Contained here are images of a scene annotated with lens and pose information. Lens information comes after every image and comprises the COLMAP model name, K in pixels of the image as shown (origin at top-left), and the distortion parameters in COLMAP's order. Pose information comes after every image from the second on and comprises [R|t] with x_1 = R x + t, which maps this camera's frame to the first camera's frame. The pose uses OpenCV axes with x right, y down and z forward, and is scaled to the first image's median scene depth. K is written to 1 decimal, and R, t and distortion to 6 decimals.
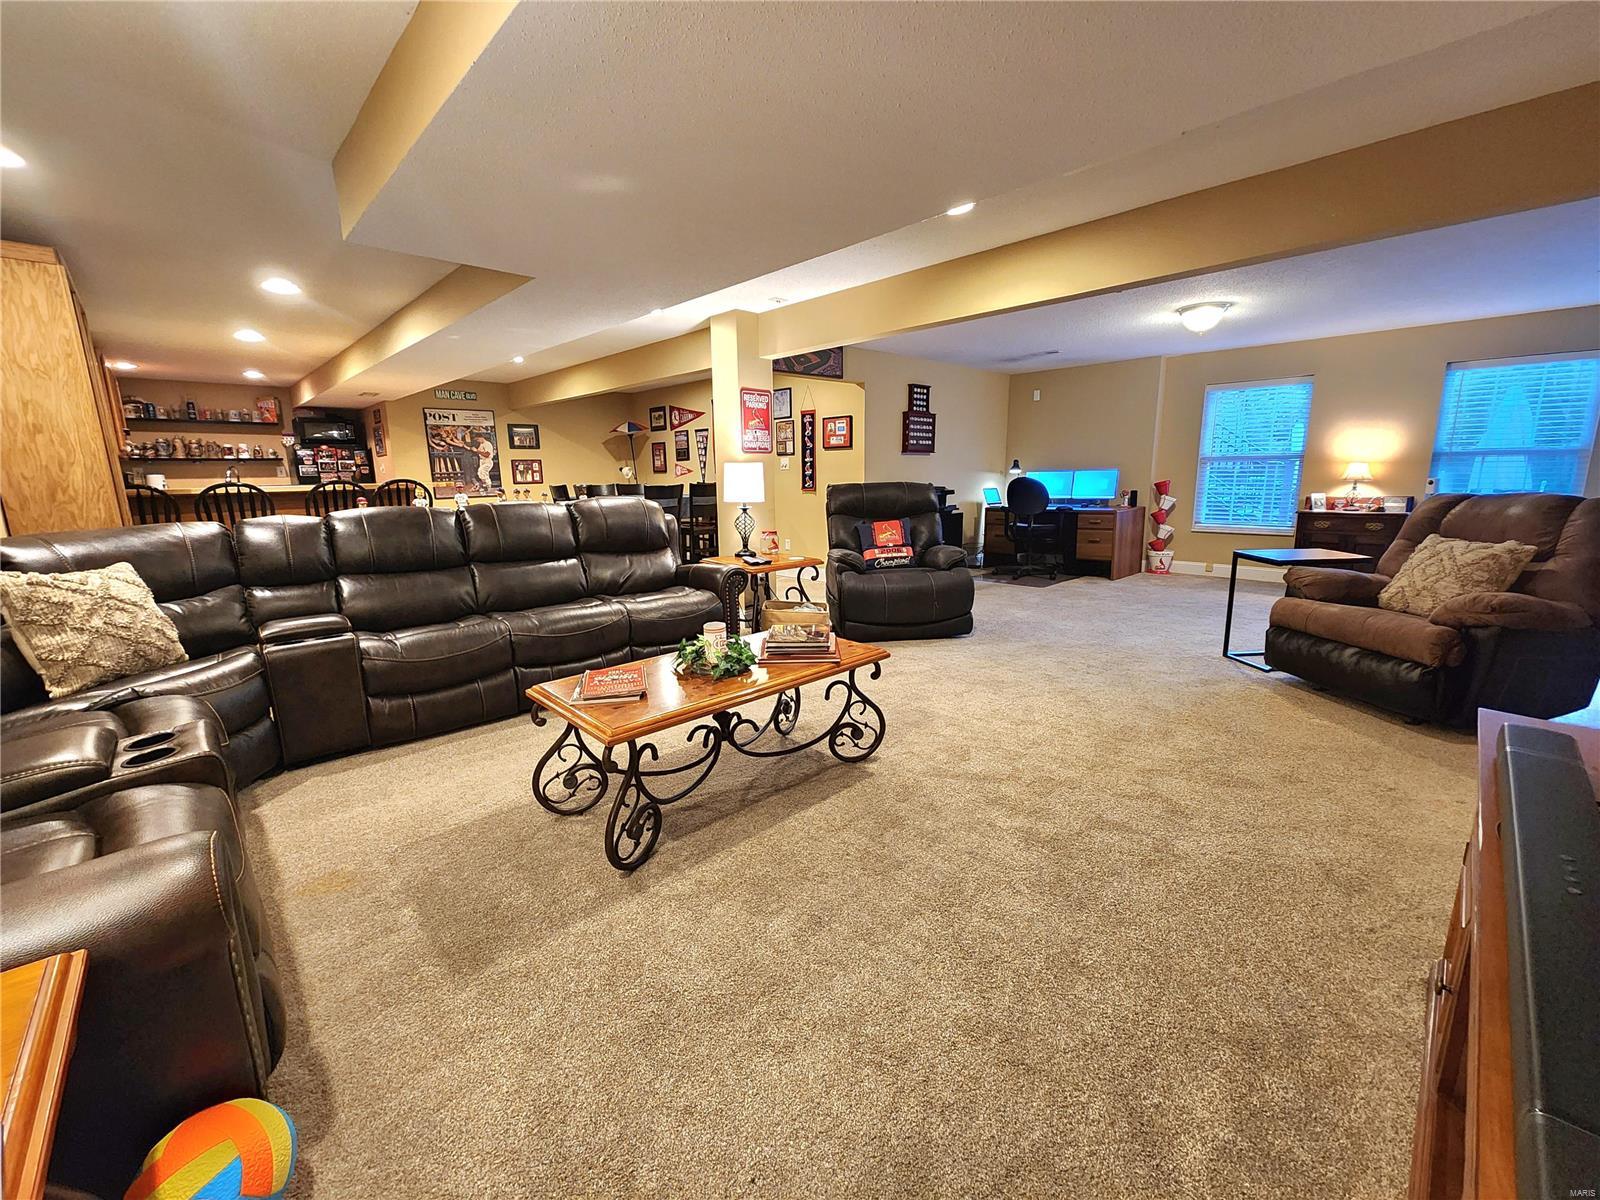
lens RADIAL K [[652.1, 0, 798.3], [0, 652.1, 605.3], [0, 0, 1]] dist [0.000671, -0.001832]
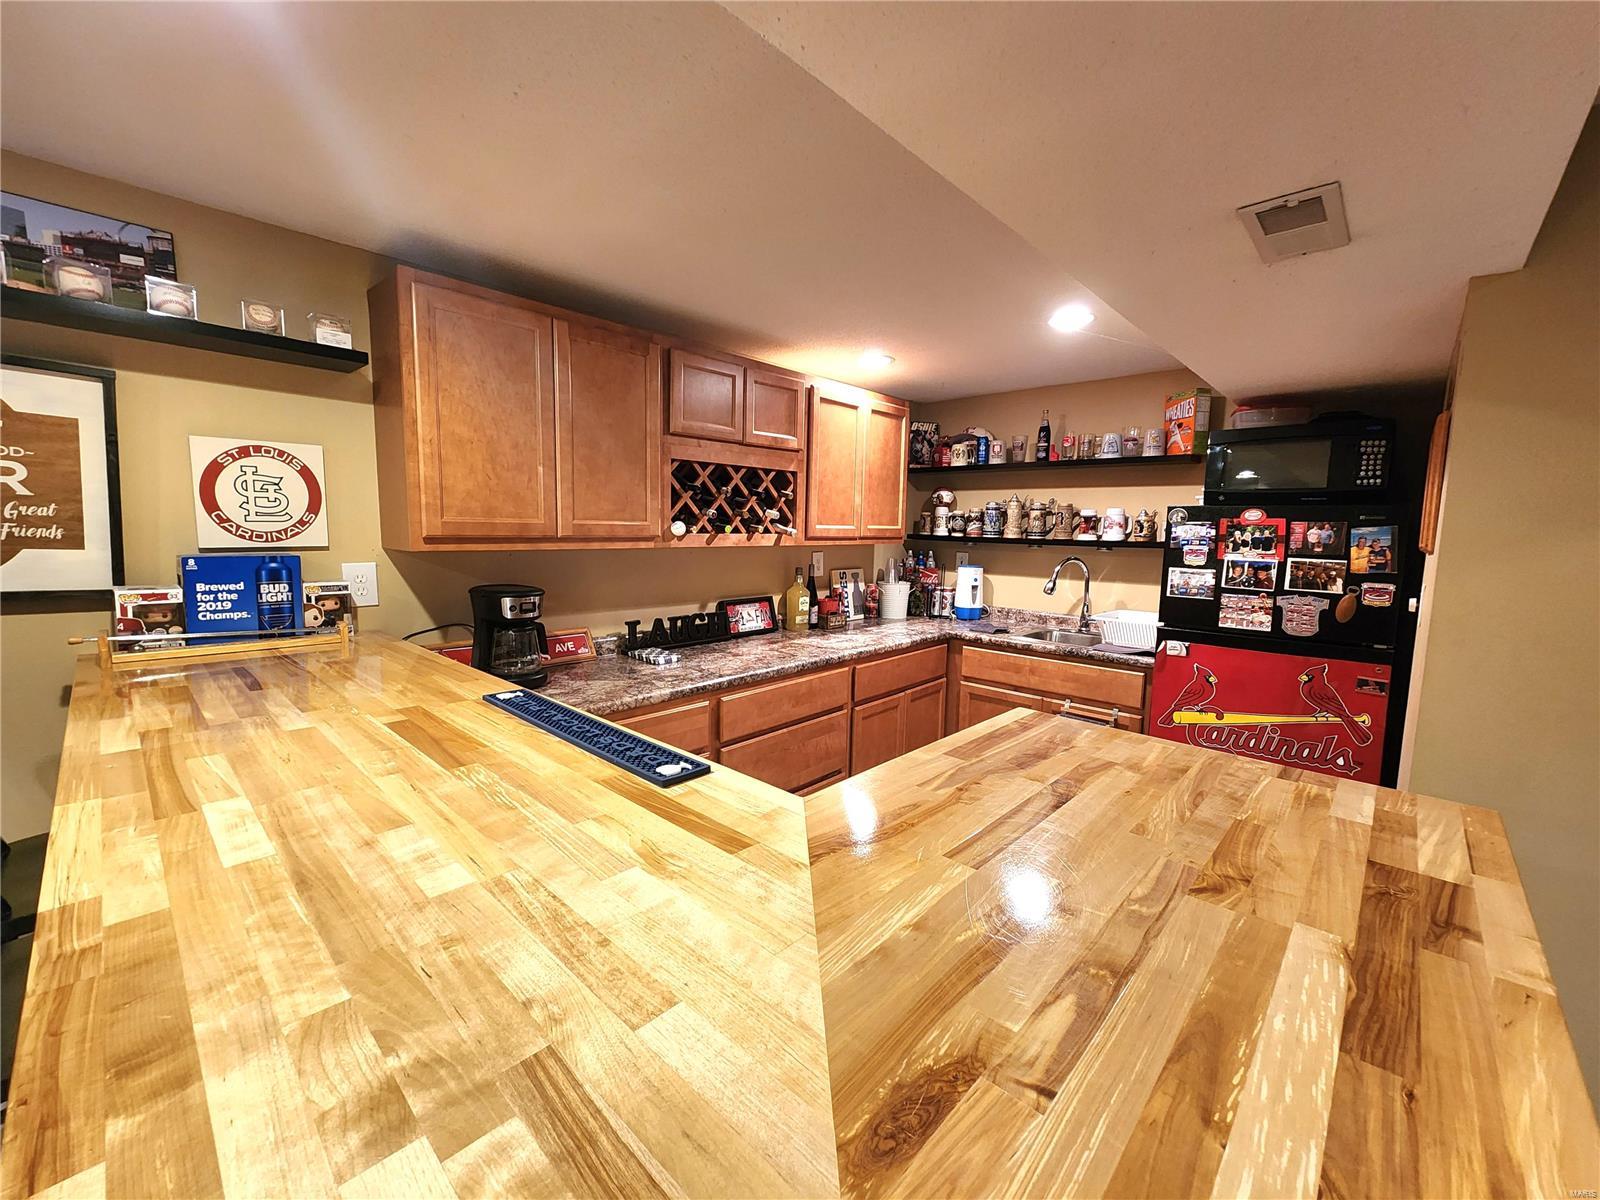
lens RADIAL K [[652.1, 0, 802.9], [0, 652.1, 595.6], [0, 0, 1]] dist [0.000671, -0.001832]
pose [[0.063794, 0.119651, -0.990764, -0.657494], [-0.220304, 0.969983, 0.102956, -0.293887], [0.973343, 0.211701, 0.088238, 1.192429]]
